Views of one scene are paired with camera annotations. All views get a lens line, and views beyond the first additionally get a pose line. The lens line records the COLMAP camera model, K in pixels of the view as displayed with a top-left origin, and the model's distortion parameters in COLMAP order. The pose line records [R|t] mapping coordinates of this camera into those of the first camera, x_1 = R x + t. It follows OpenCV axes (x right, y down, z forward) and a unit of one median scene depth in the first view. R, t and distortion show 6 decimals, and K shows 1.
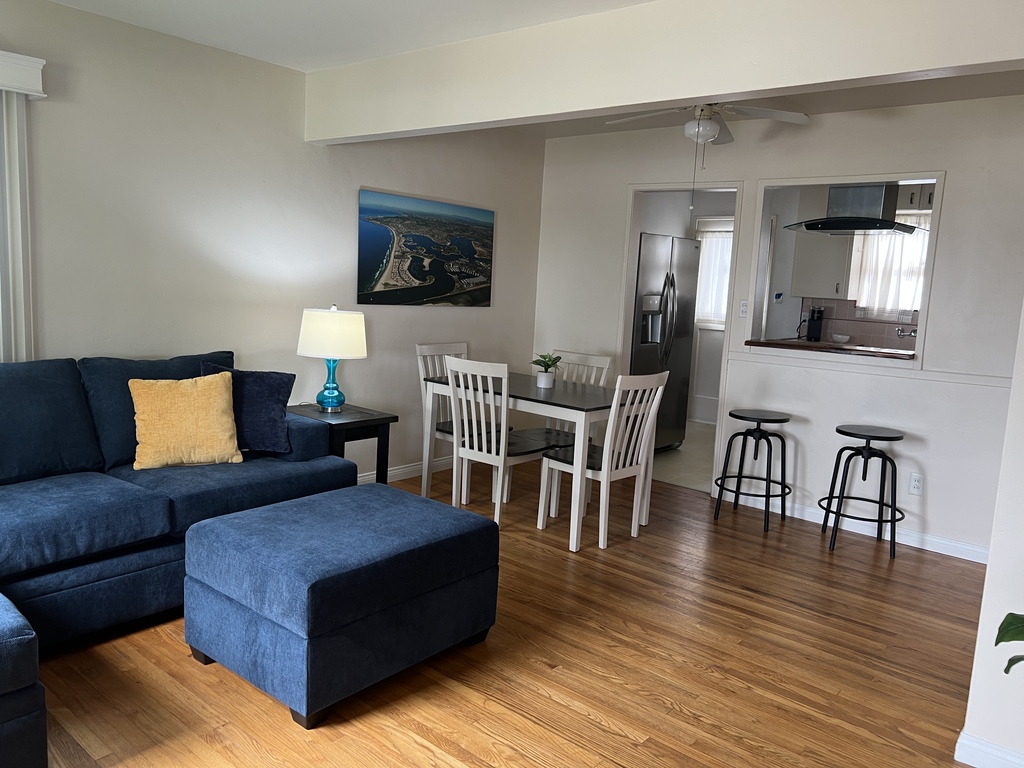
lens RADIAL K [[773.4, 0, 511.0], [0, 773.4, 376.3], [0, 0, 1]] dist [0.044128, -0.055794]
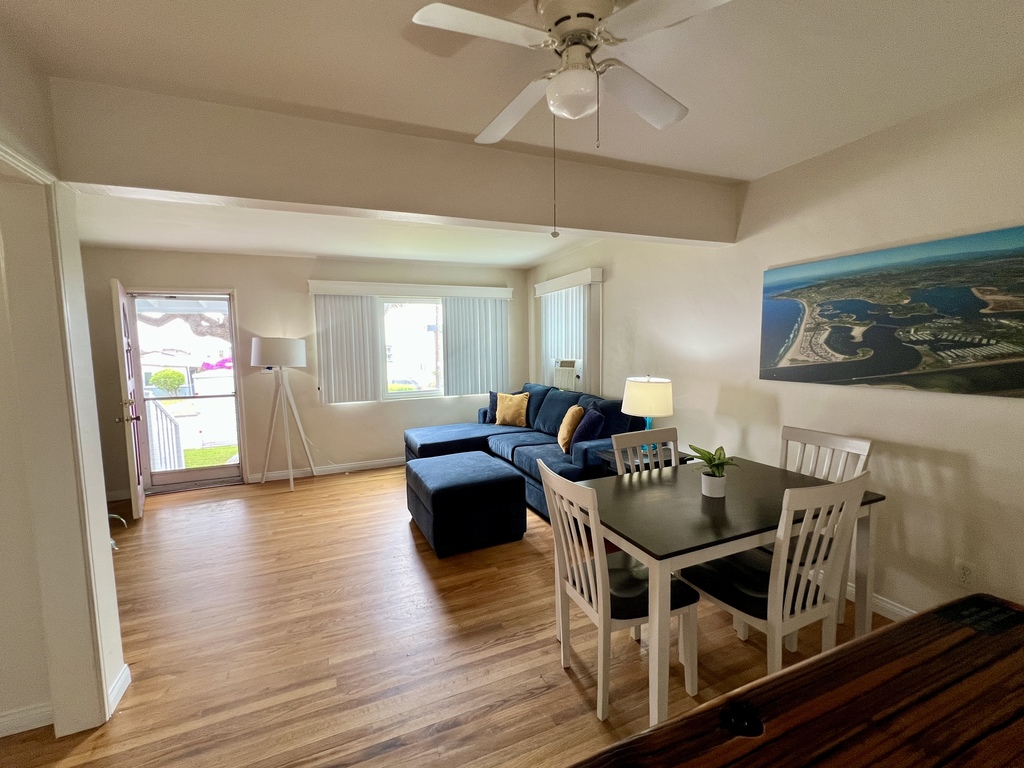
lens RADIAL K [[445.9, 0, 512.6], [0, 445.9, 386.0], [0, 0, 1]] dist [0.000496, 0.000106]
pose [[-0.446250, 0.033034, -0.894299, 0.665395], [-0.116729, 0.988632, 0.094765, -0.137835], [0.887263, 0.146679, -0.437321, 1.305896]]
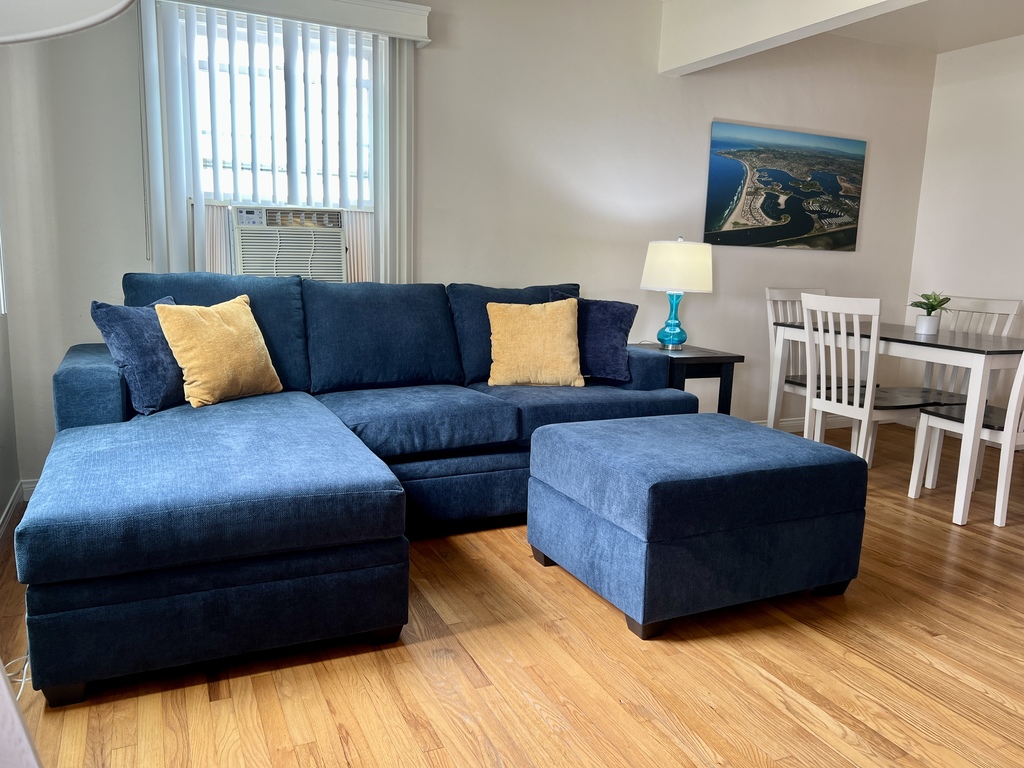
lens RADIAL K [[773.4, 0, 496.3], [0, 773.4, 374.7], [0, 0, 1]] dist [0.044128, -0.055794]
pose [[0.903721, 0.044353, -0.425819, -0.020546], [-0.039130, 0.999013, 0.021009, 0.076980], [0.426331, -0.002324, 0.904564, 0.039538]]
